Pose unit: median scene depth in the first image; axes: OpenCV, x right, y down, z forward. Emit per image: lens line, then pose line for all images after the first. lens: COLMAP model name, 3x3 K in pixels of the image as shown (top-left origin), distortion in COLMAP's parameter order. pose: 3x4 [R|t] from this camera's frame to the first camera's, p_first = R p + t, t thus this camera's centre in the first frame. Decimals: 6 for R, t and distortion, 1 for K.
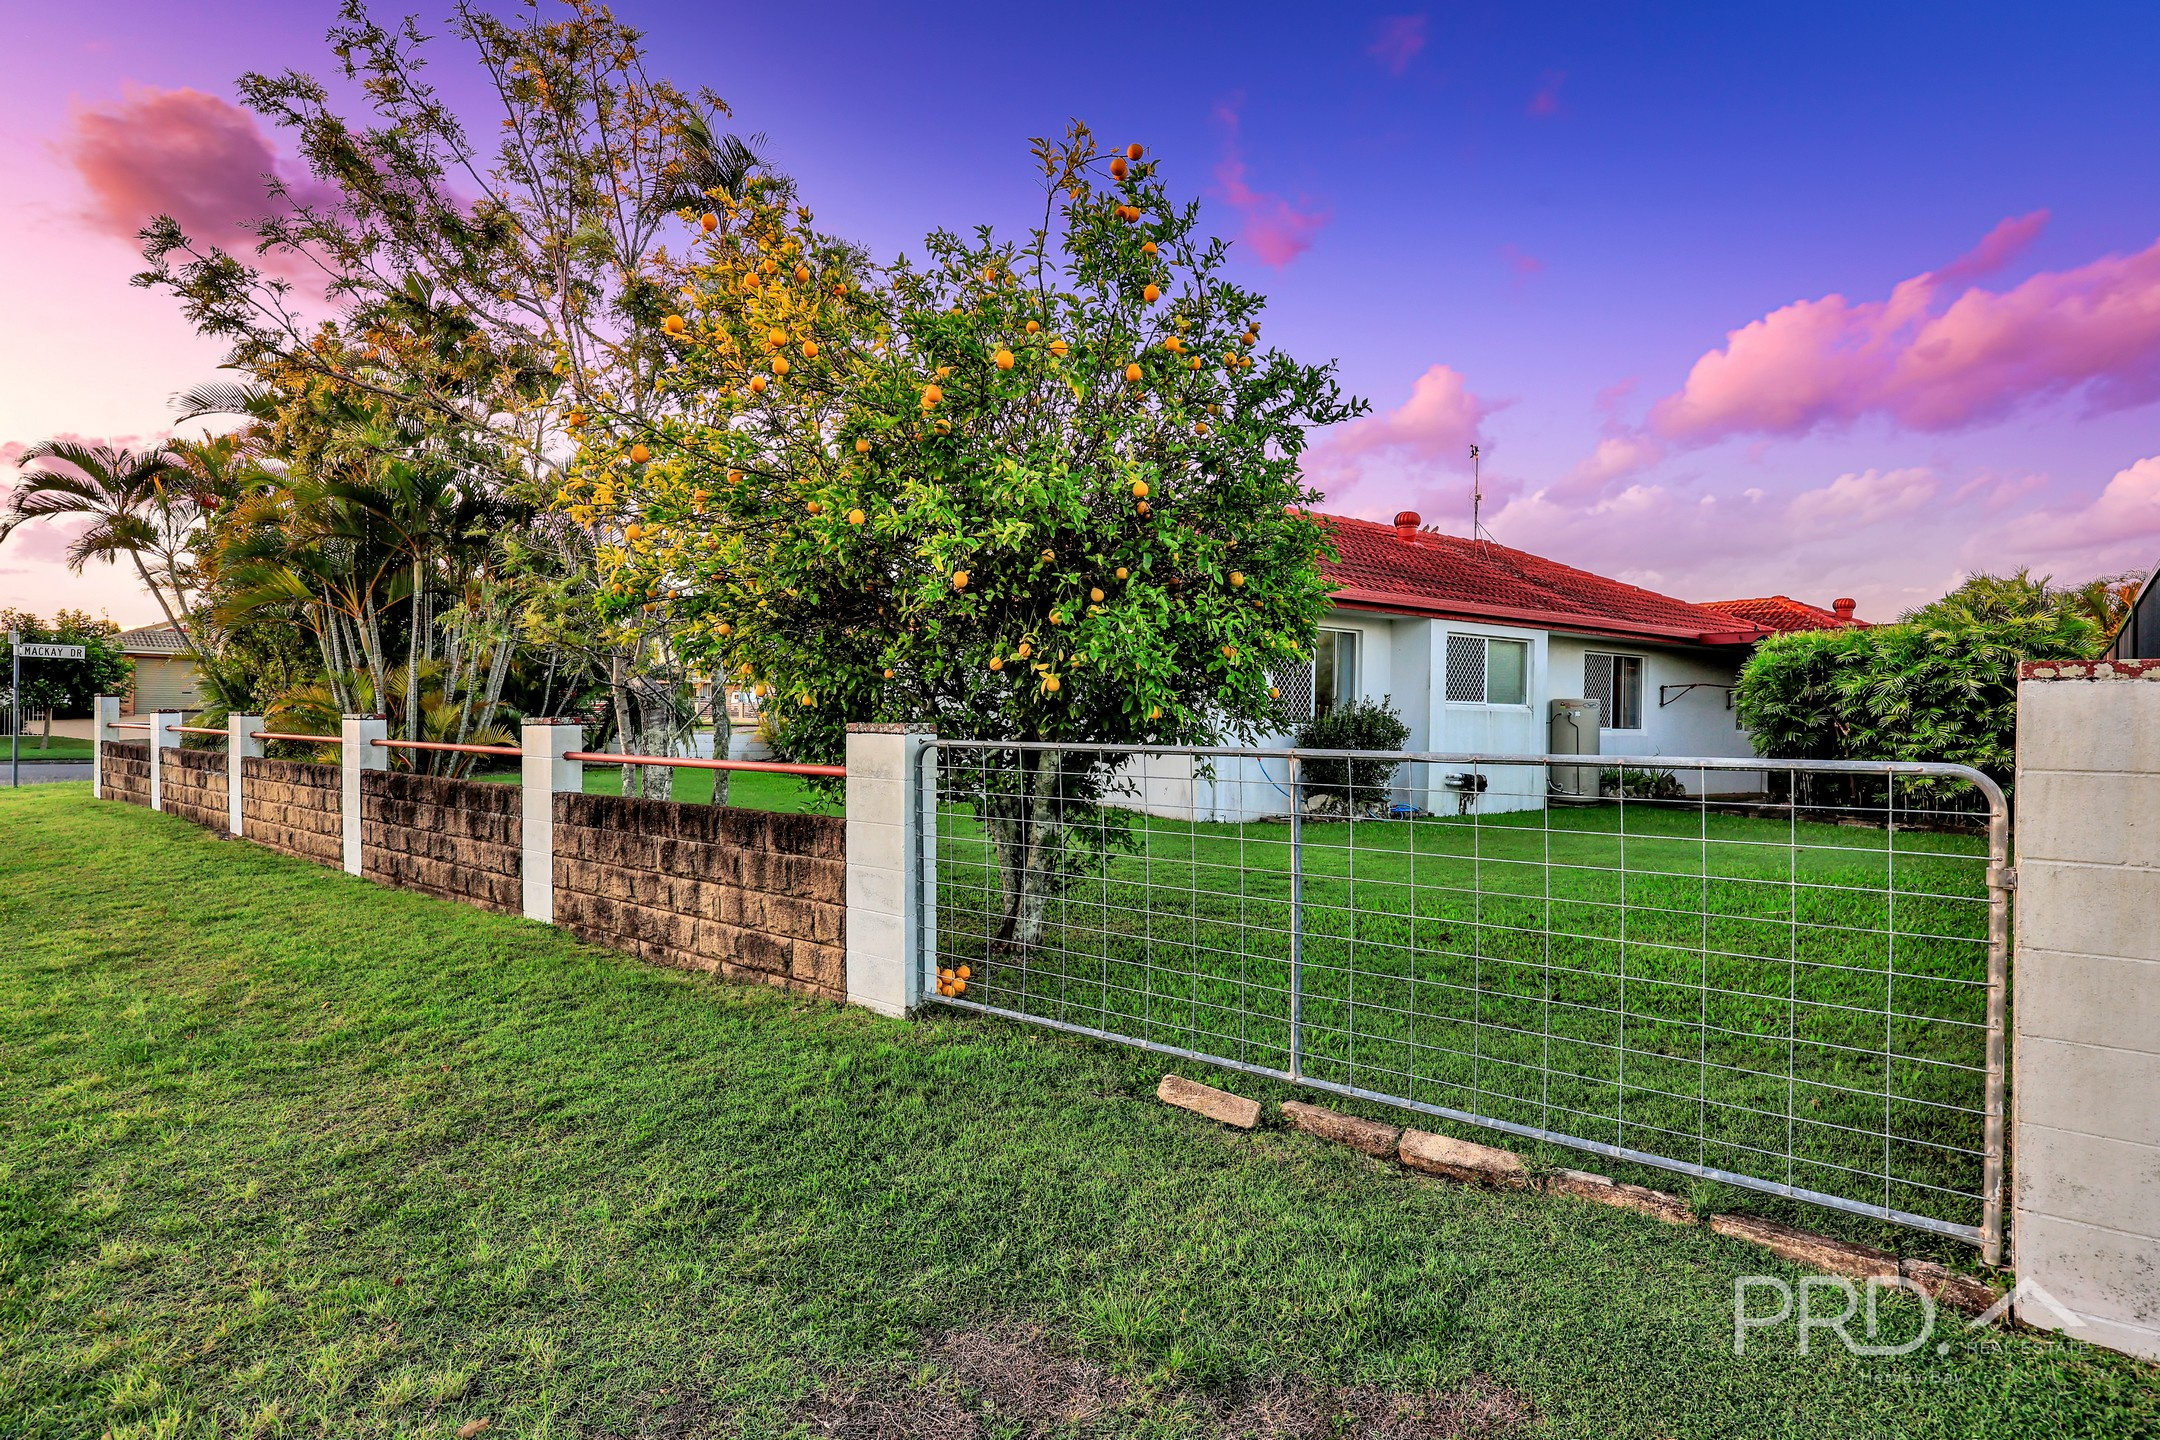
lens RADIAL K [[1084.3, 0, 1080.0], [0, 1084.3, 720.0], [0, 0, 1]] dist [-0.004121, -0.001428]
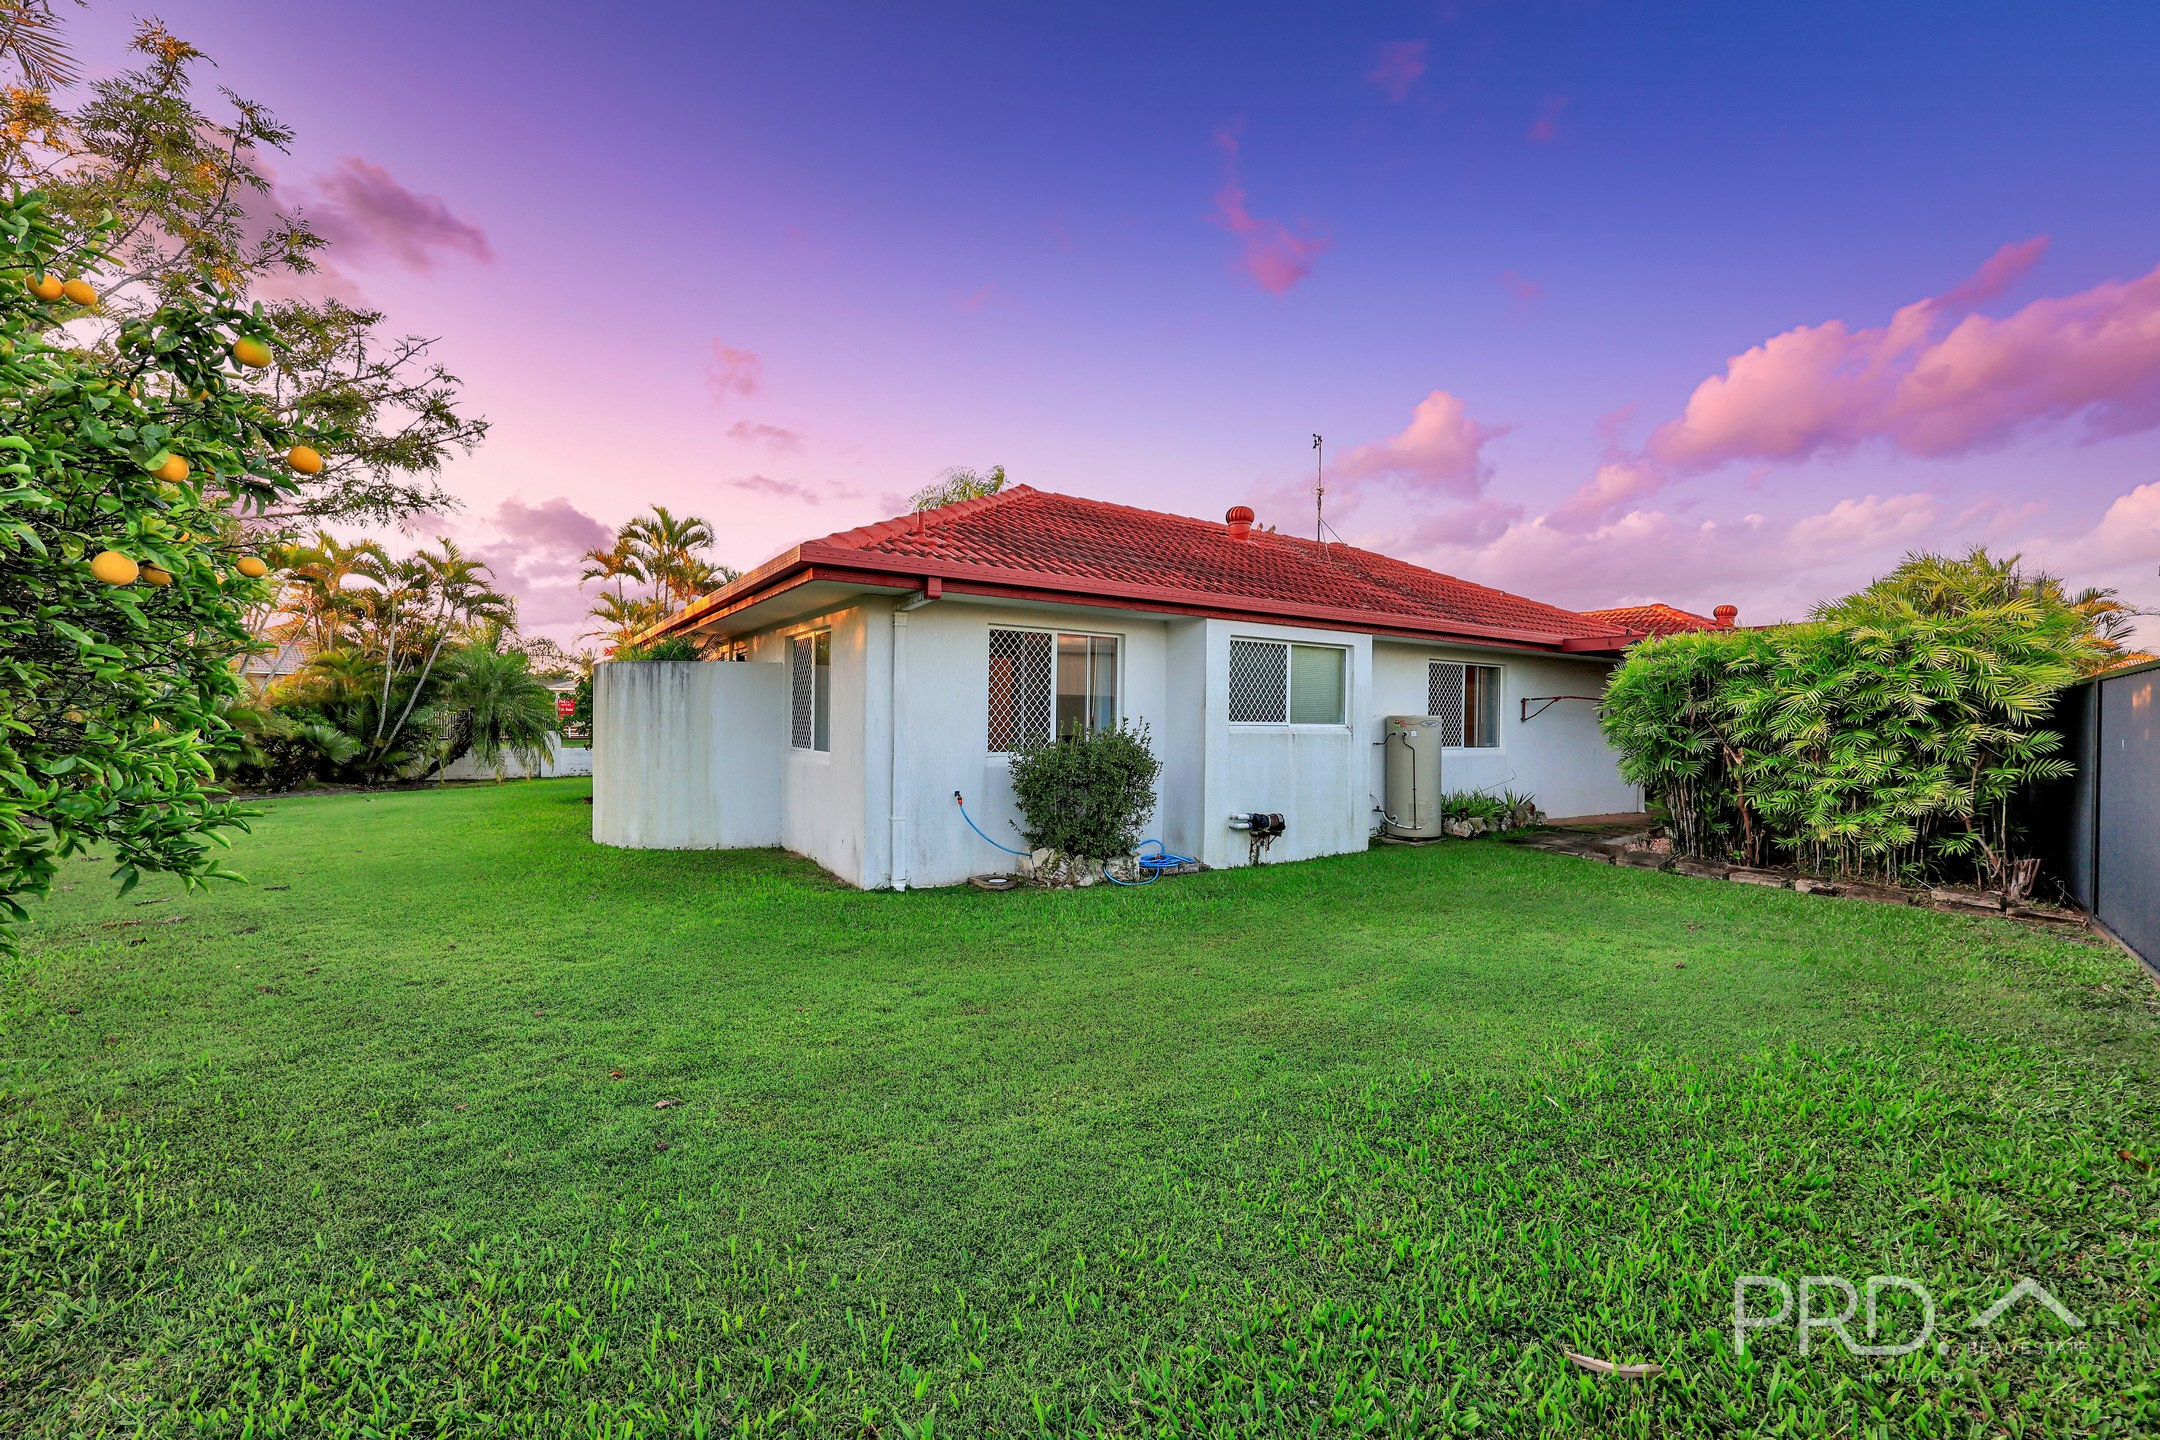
lens RADIAL K [[876.8, 0, 1080.0], [0, 876.8, 720.0], [0, 0, 1]] dist [0.000677, 0.000486]
pose [[0.999912, -0.004076, -0.012650, 0.237384], [0.004074, 0.999992, -0.000248, -0.019617], [0.012651, 0.000196, 0.999920, 0.356624]]
